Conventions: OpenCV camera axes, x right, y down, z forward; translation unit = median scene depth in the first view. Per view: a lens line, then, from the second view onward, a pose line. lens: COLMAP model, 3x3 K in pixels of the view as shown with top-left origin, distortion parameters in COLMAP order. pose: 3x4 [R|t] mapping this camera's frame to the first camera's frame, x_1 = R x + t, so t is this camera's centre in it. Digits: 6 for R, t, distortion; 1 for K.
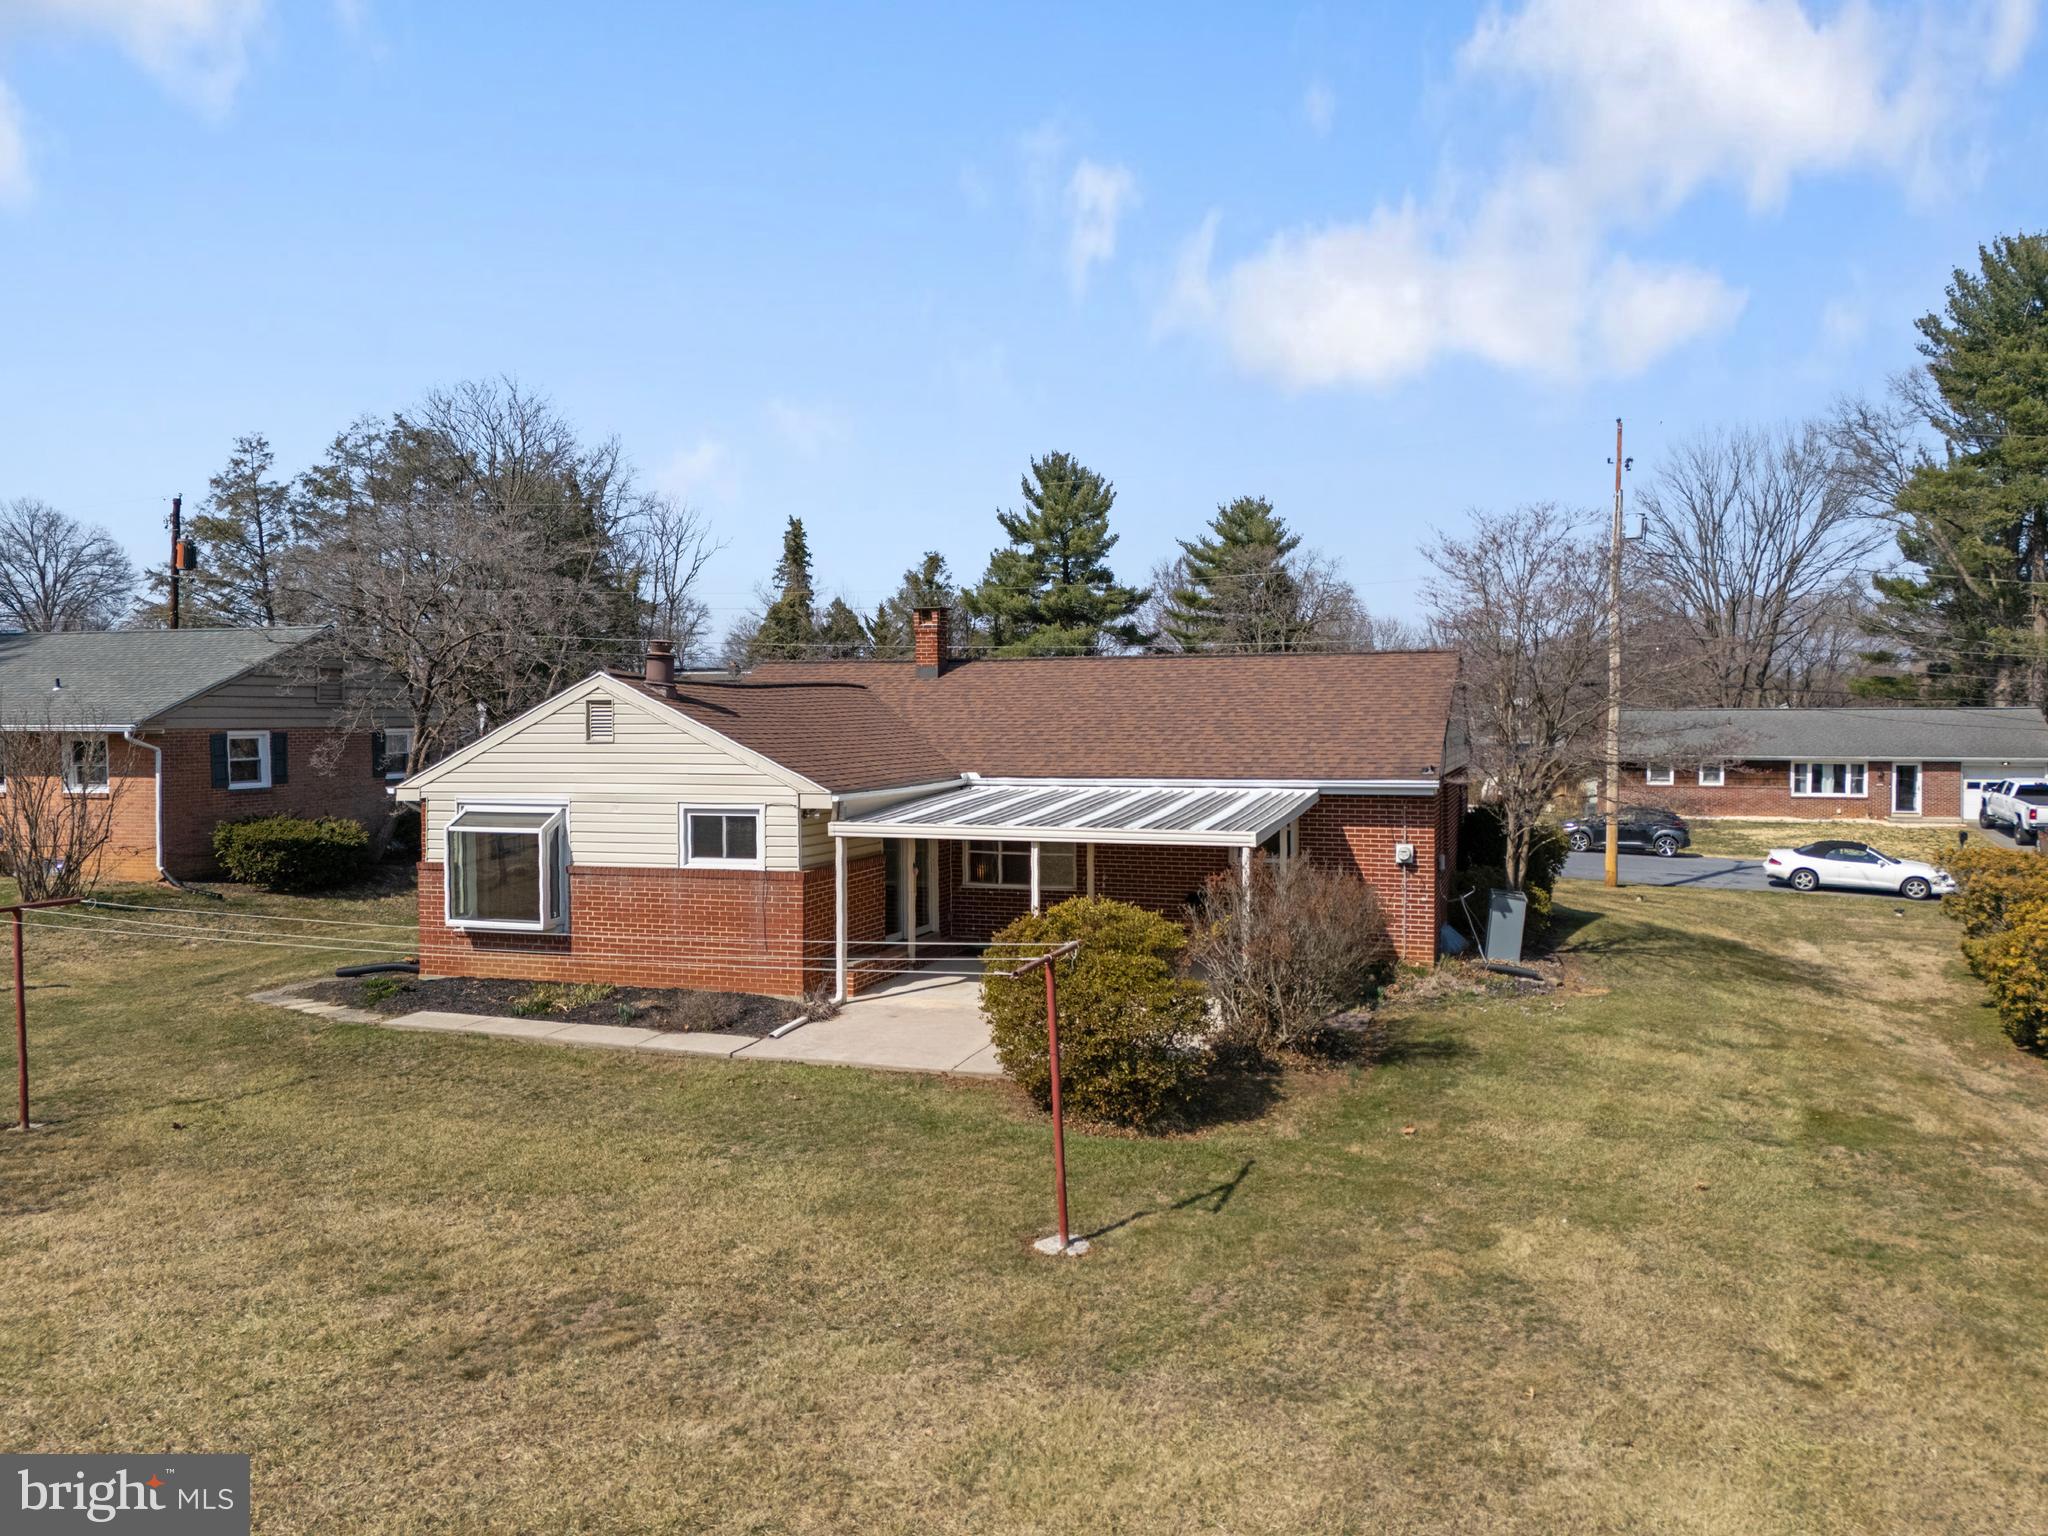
lens RADIAL K [[1489.9, 0, 1024.2], [0, 1489.9, 741.5], [0, 0, 1]] dist [0.057602, -0.038753]
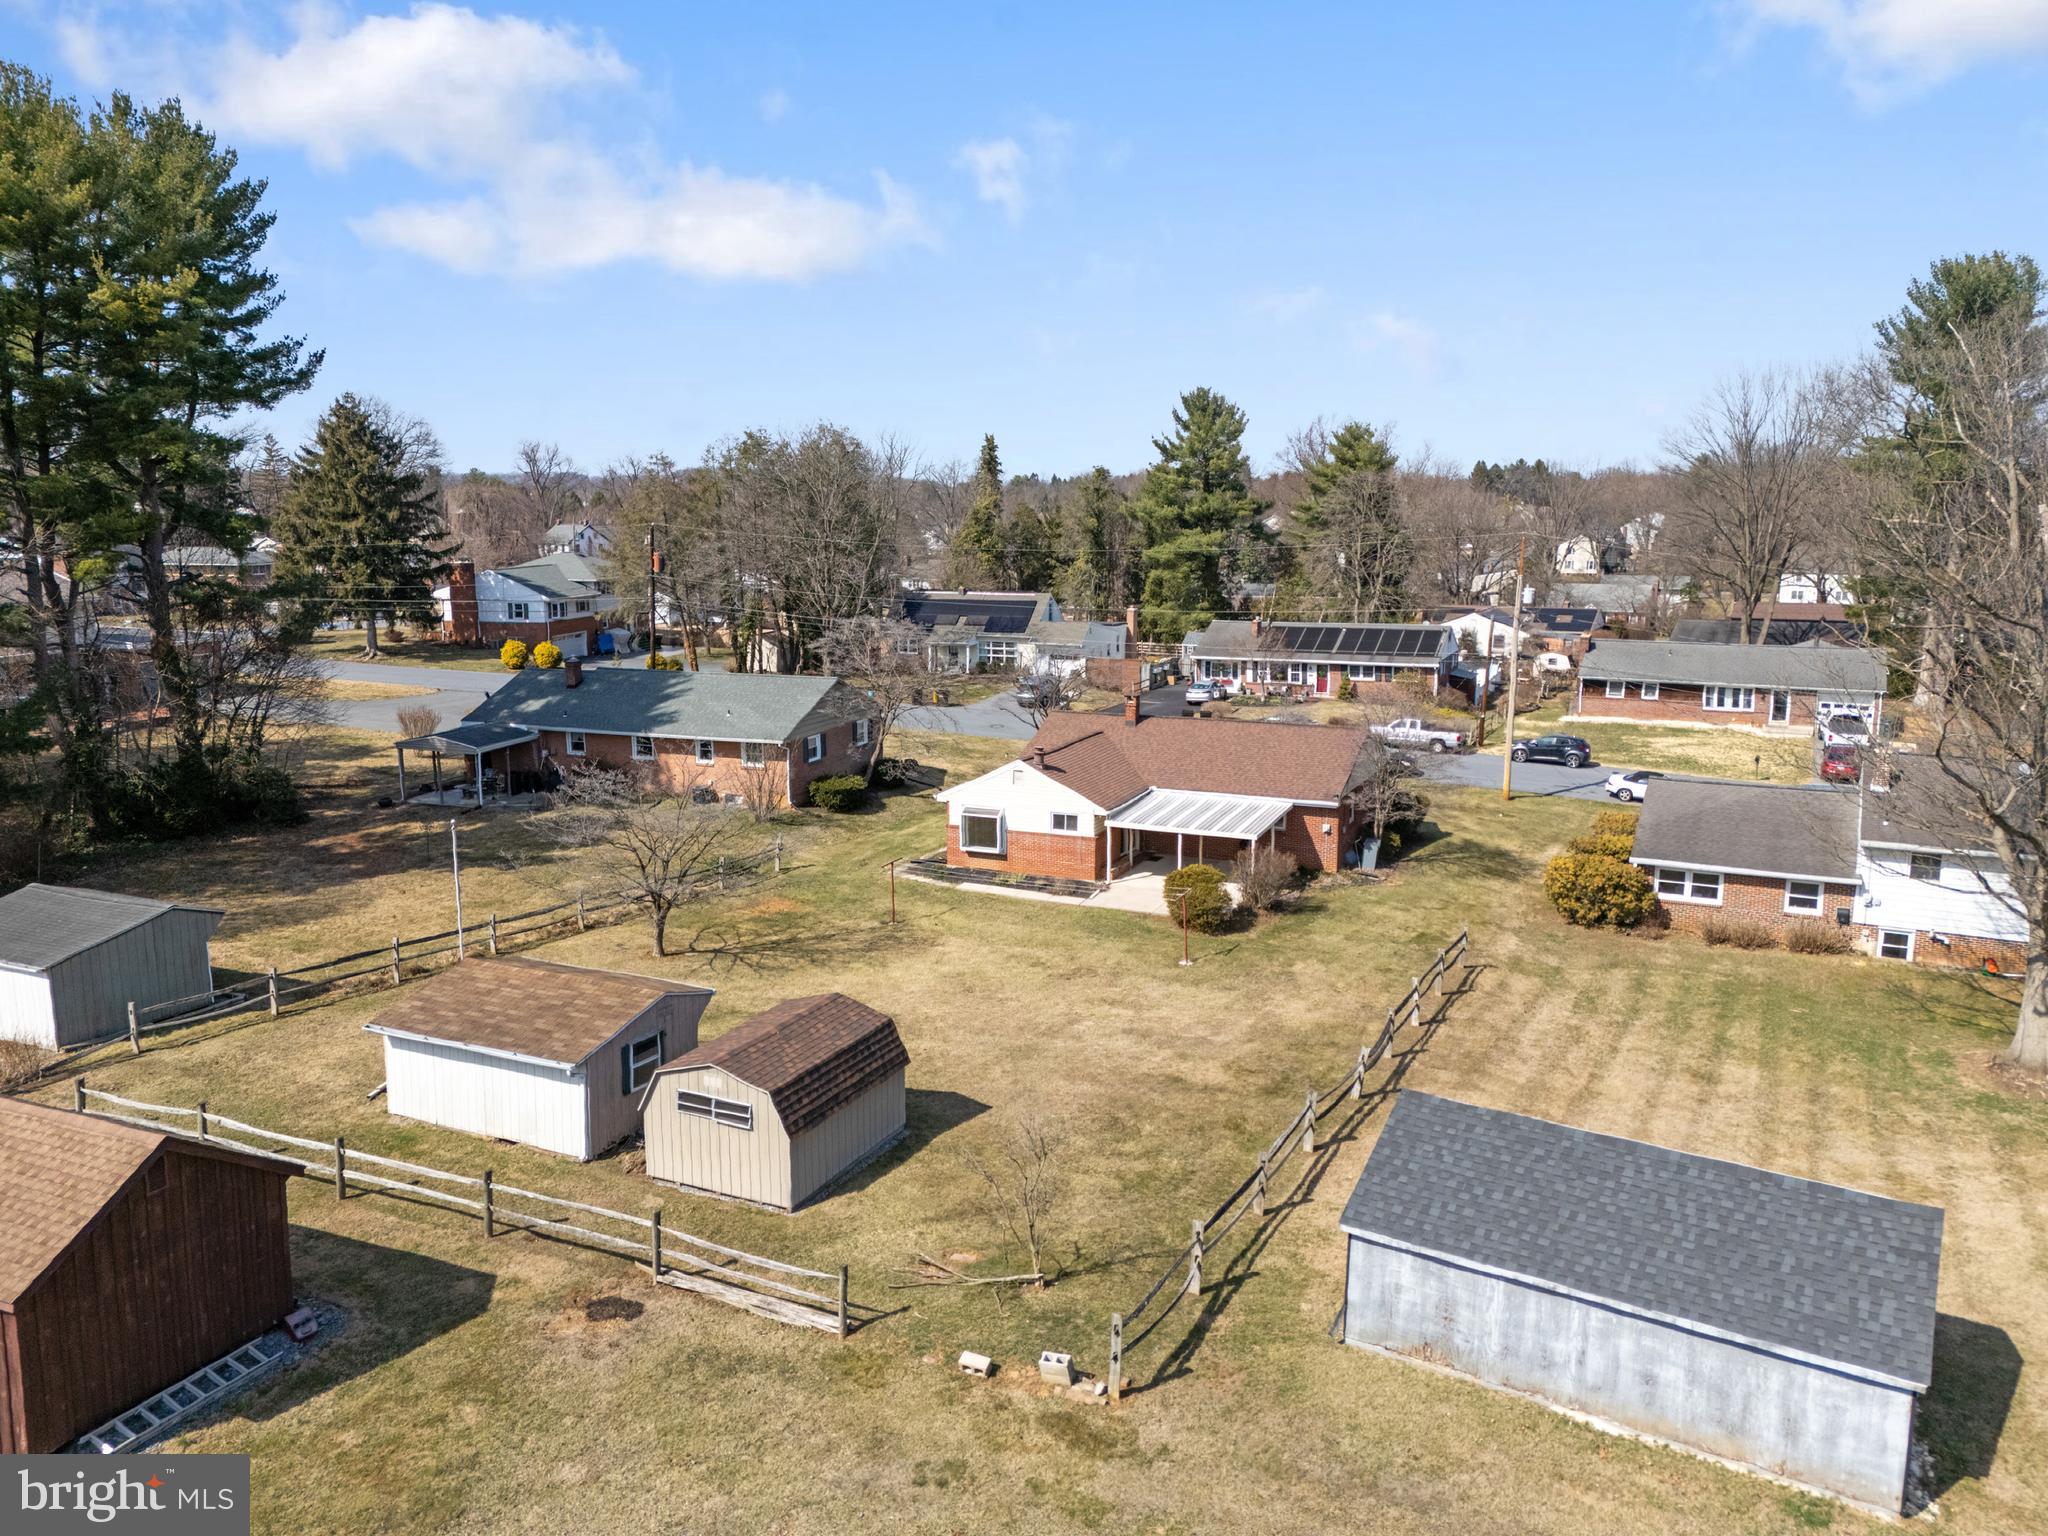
lens RADIAL K [[1433.5, 0, 1024.0], [0, 1433.5, 768.0], [0, 0, 1]] dist [0.000417, -0.003591]
pose [[0.995157, 0.018909, -0.096463, -0.023130], [-0.003517, 0.987544, 0.157302, -0.396684], [0.098236, -0.156201, 0.982828, -1.389990]]
